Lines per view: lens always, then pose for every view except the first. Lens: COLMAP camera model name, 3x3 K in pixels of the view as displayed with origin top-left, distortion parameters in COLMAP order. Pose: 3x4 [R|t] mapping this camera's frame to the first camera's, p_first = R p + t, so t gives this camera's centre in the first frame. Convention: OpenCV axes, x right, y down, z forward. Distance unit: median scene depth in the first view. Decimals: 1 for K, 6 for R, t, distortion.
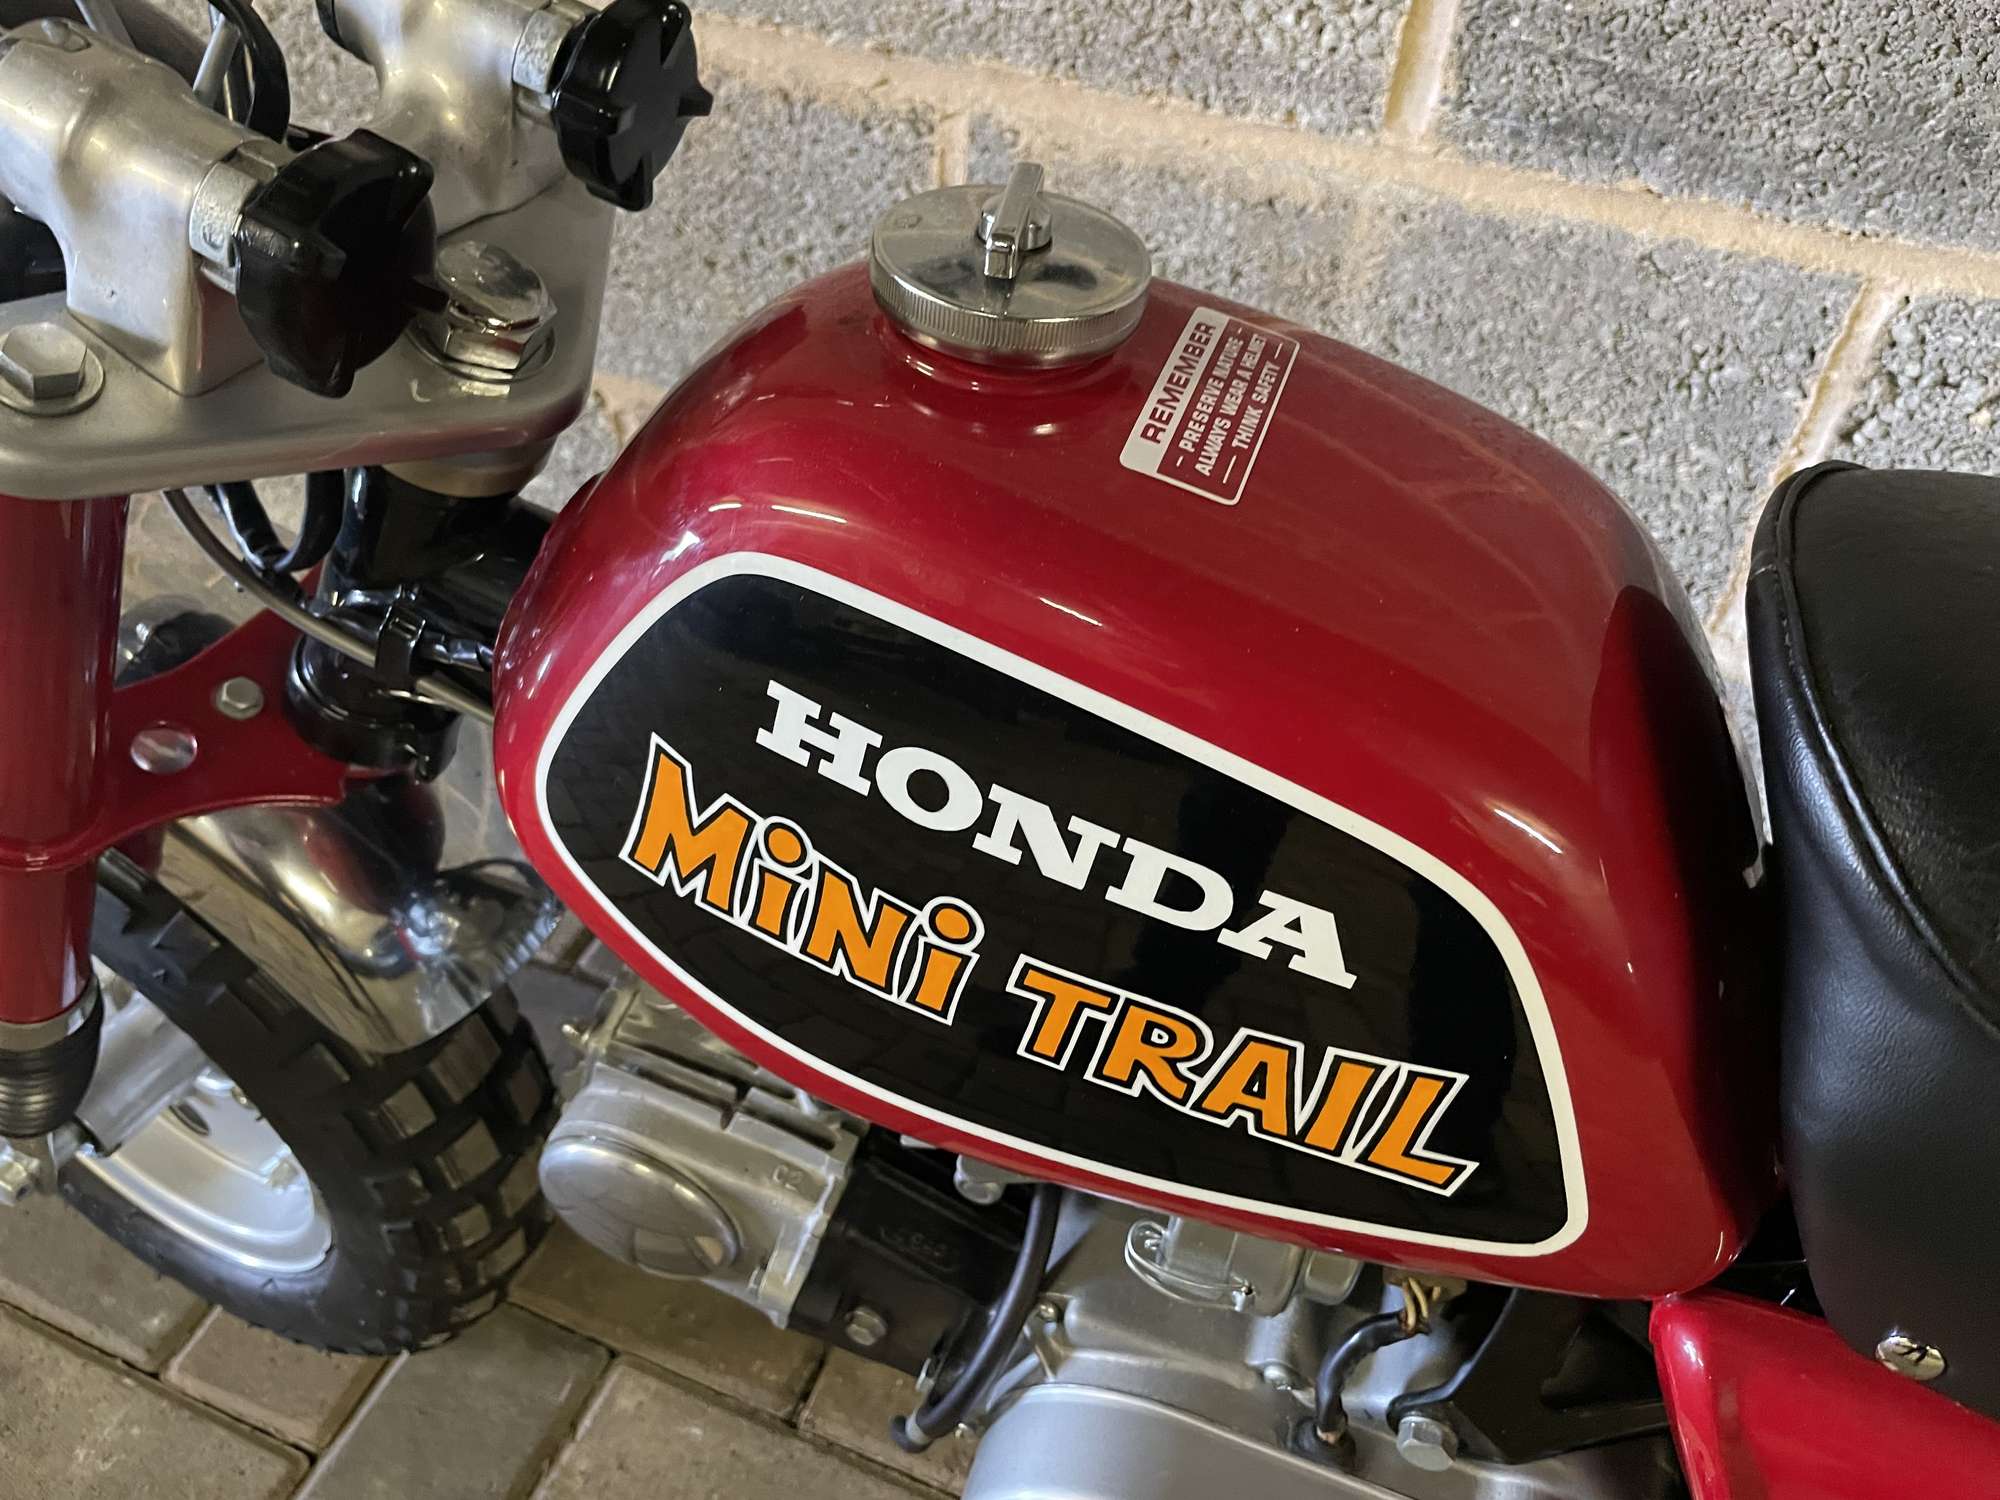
lens RADIAL K [[1534.1, 0, 999.0], [0, 1534.1, 719.5], [0, 0, 1]] dist [0.084833, -0.130665]
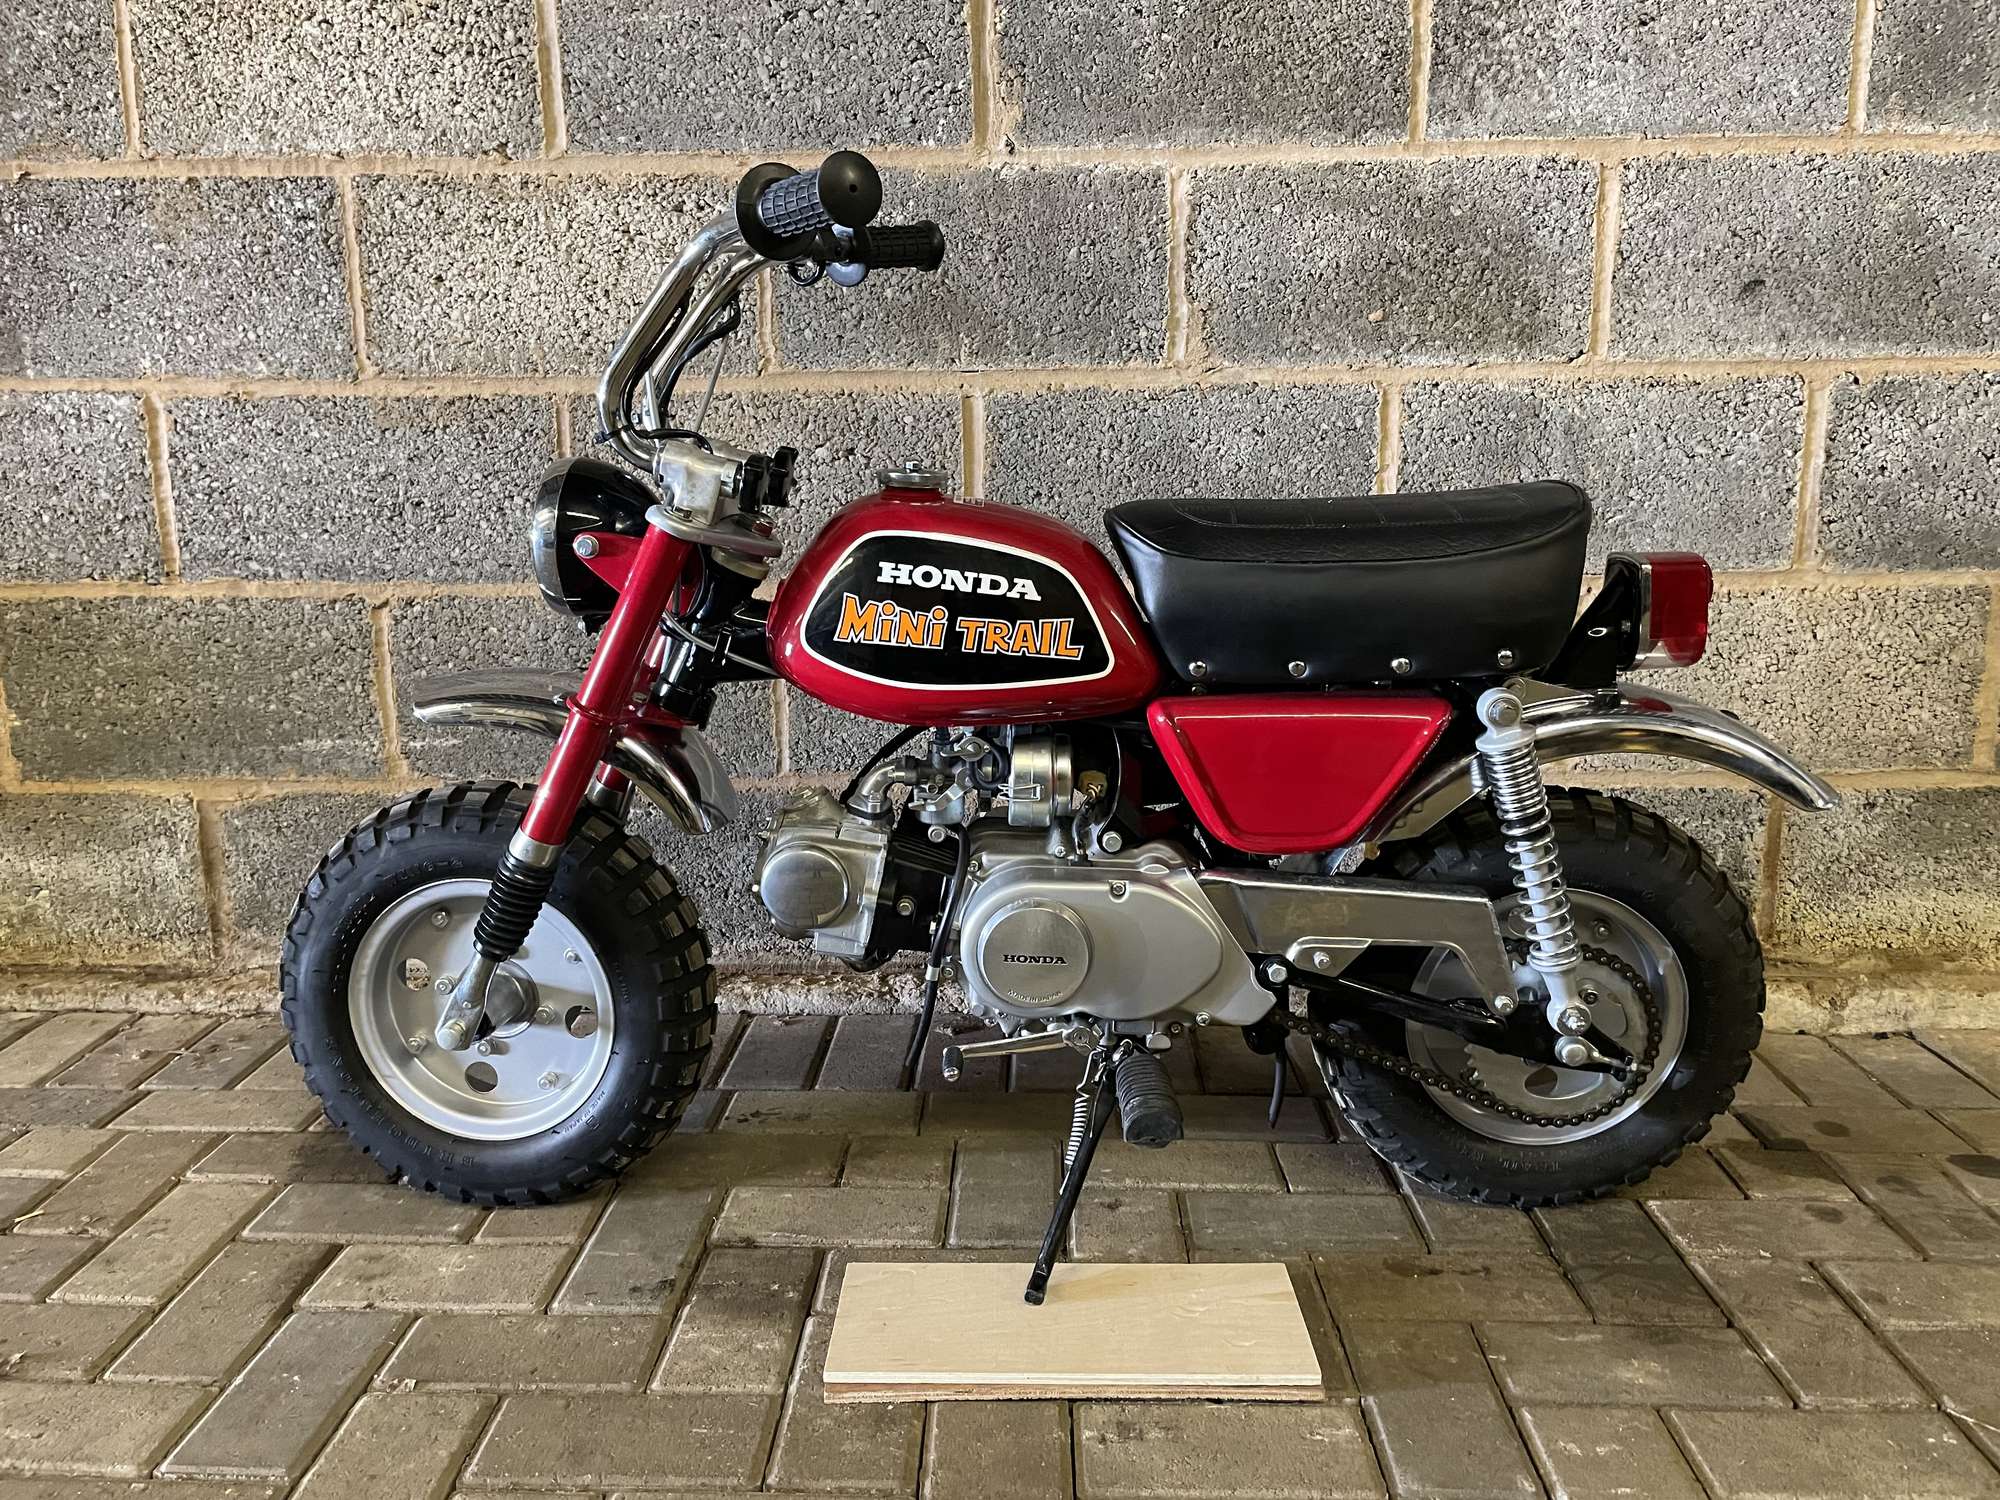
lens RADIAL K [[1534.1, 0, 986.1], [0, 1534.1, 727.4], [0, 0, 1]] dist [0.084833, -0.130665]
pose [[0.945343, -0.131337, 0.298459, -0.447432], [0.259996, 0.856006, -0.446829, 0.862183], [-0.196797, 0.500005, 0.843366, -0.855027]]
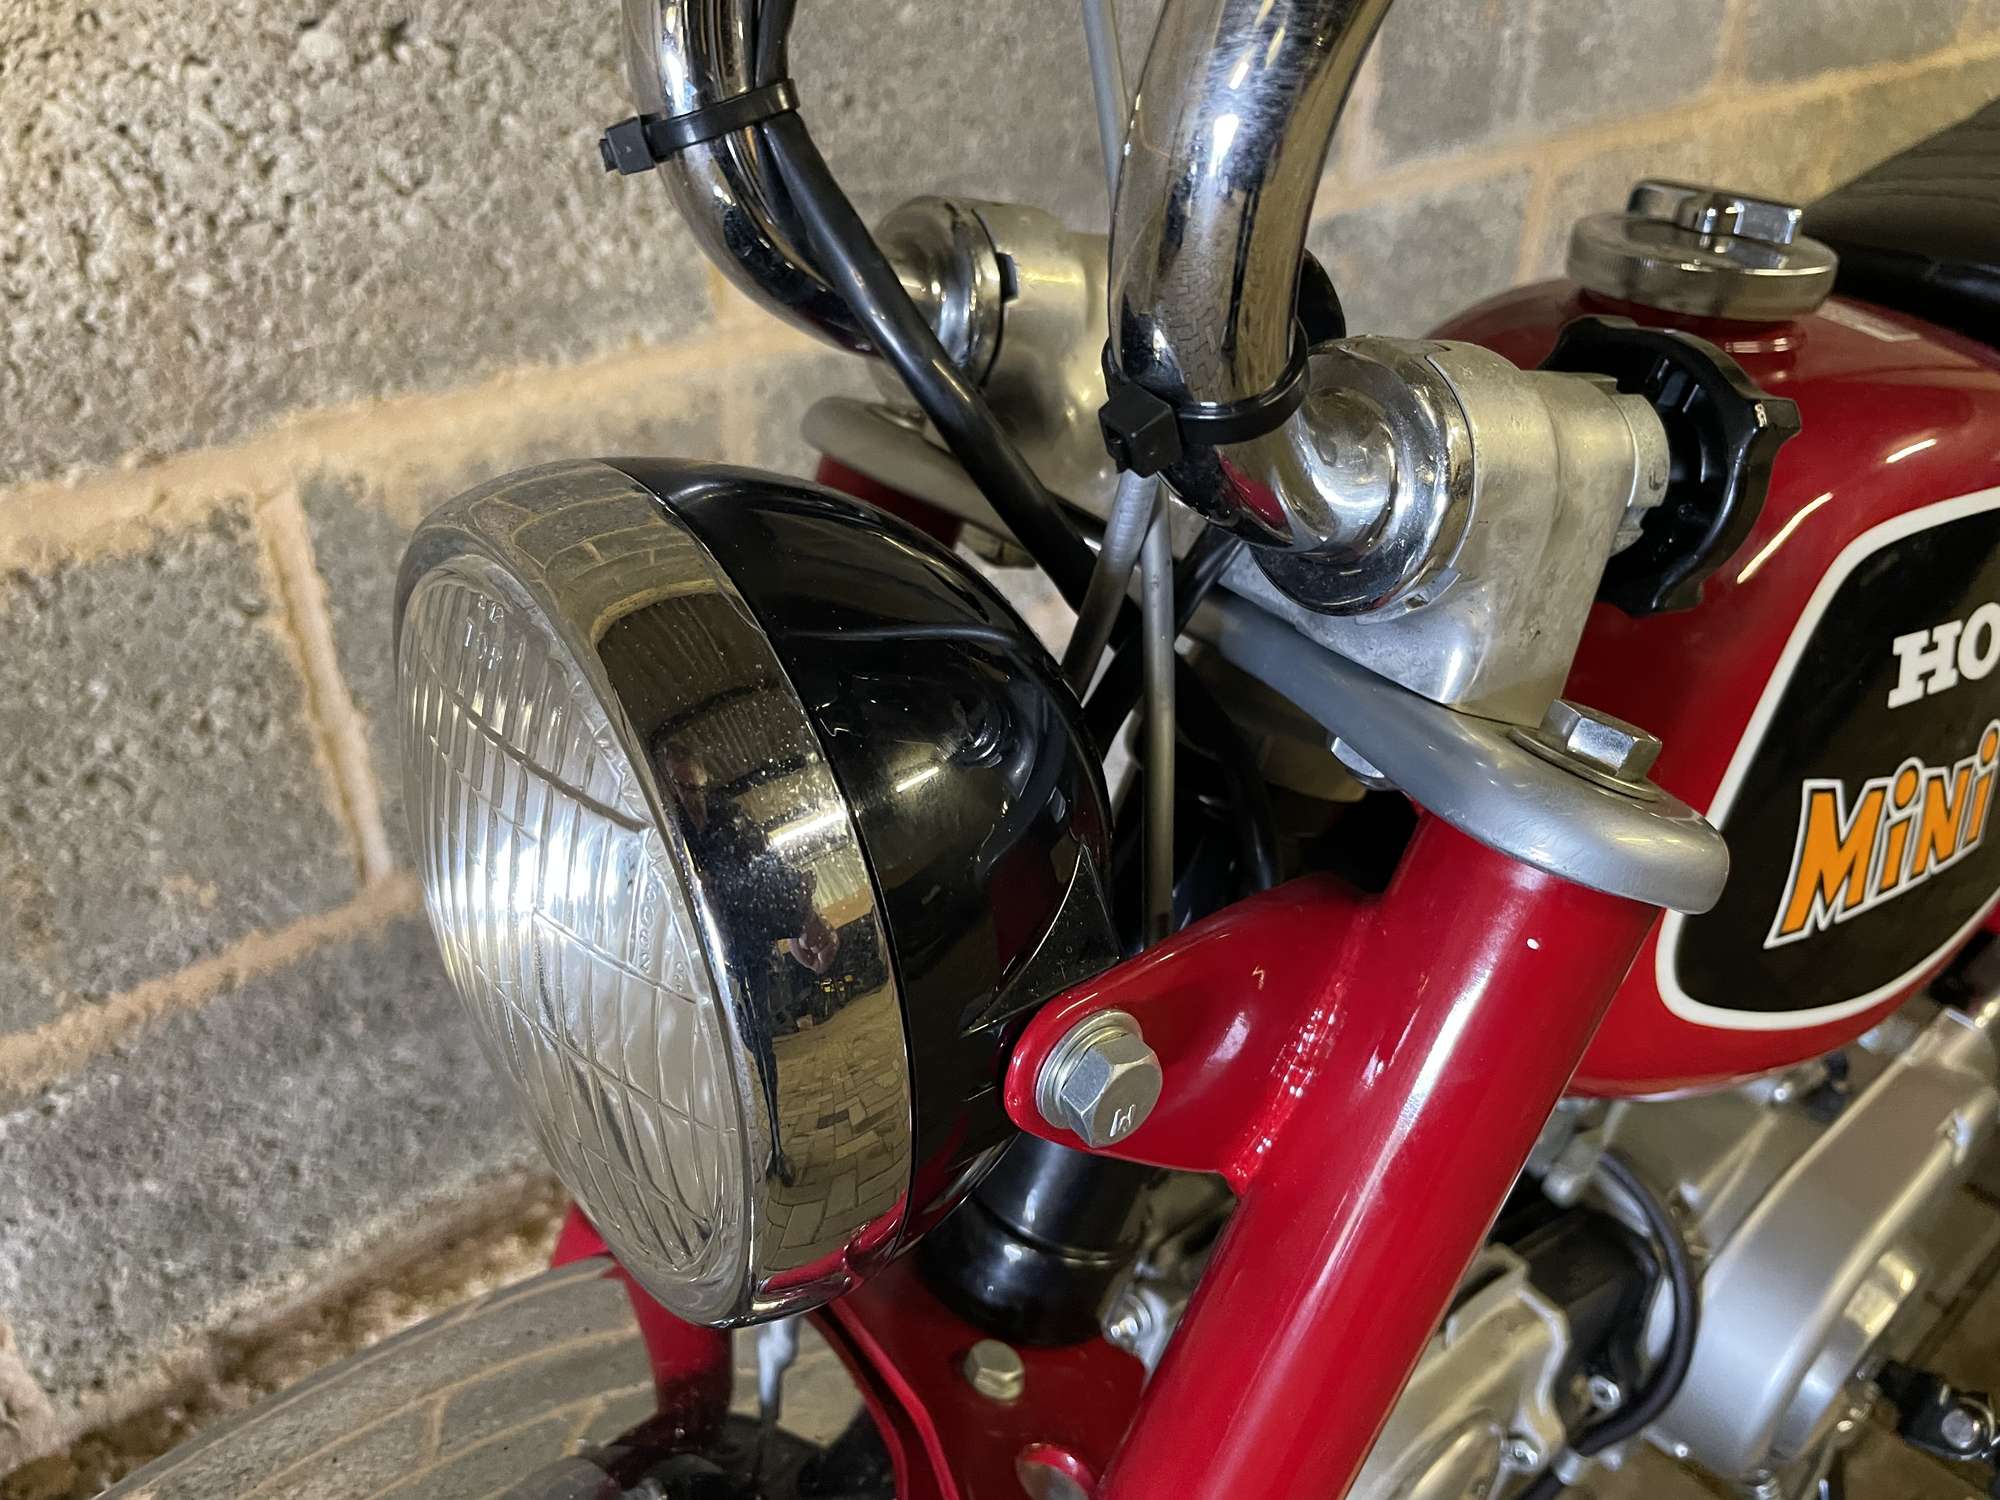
lens RADIAL K [[1534.1, 0, 950.9], [0, 1534.1, 715.2], [0, 0, 1]] dist [0.084833, -0.130665]
pose [[0.517562, -0.498179, 0.695663, -0.490663], [0.598402, 0.791872, 0.121875, -0.200586], [-0.611592, 0.353209, 0.707954, 0.277449]]
